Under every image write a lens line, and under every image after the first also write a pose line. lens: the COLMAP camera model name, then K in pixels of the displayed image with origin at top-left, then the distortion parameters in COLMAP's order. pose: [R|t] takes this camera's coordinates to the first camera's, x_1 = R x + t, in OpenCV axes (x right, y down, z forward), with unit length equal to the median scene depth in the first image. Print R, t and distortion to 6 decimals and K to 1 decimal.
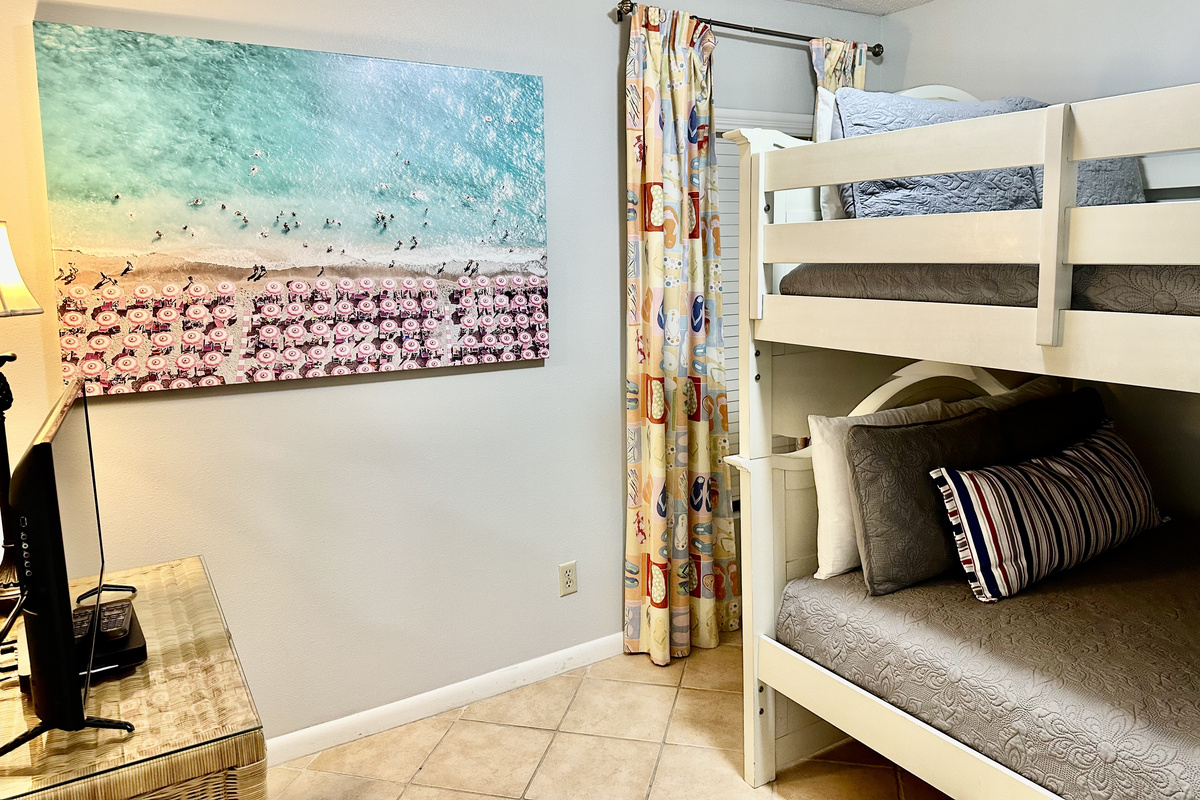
lens RADIAL K [[791.0, 0, 625.8], [0, 791.0, 352.0], [0, 0, 1]] dist [0.026811, -0.073326]
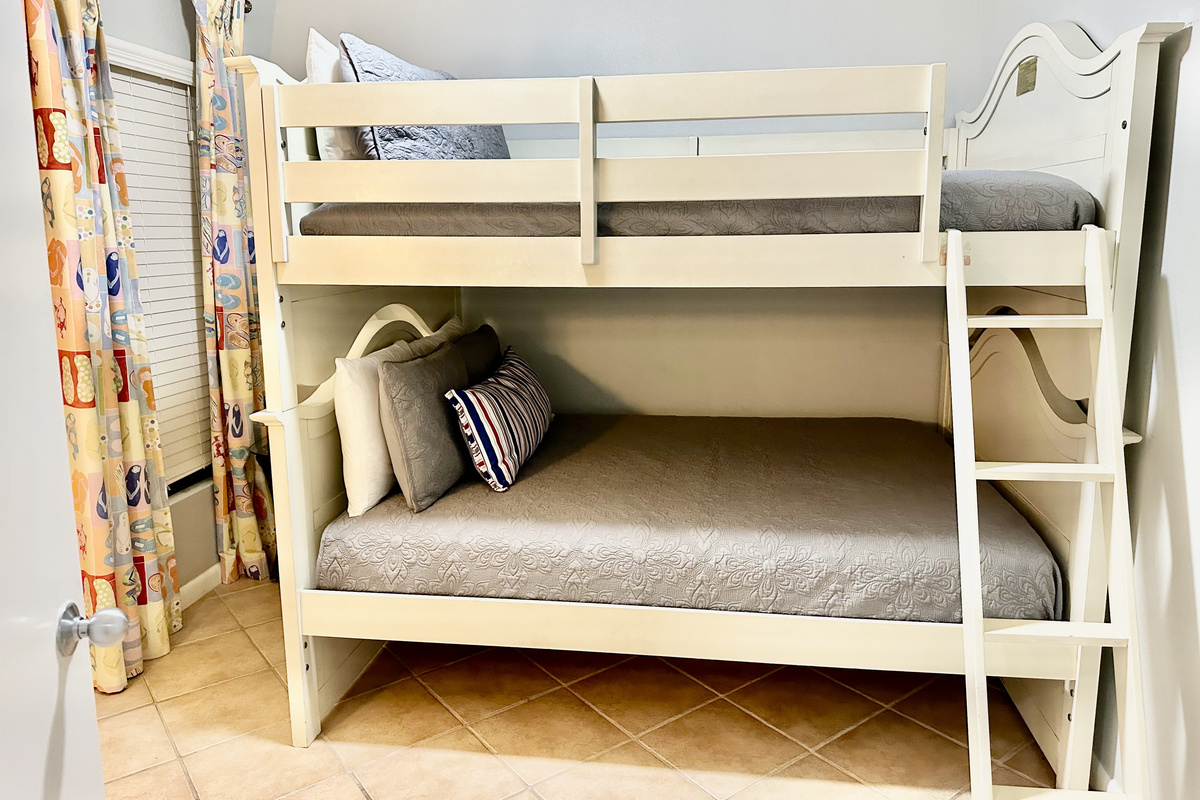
lens RADIAL K [[791.0, 0, 551.0], [0, 791.0, 380.1], [0, 0, 1]] dist [0.026811, -0.073326]
pose [[0.643741, -0.111971, 0.757008, -0.281537], [0.084044, 0.993598, 0.075497, 0.042491], [-0.760615, 0.015021, 0.649030, 0.106998]]
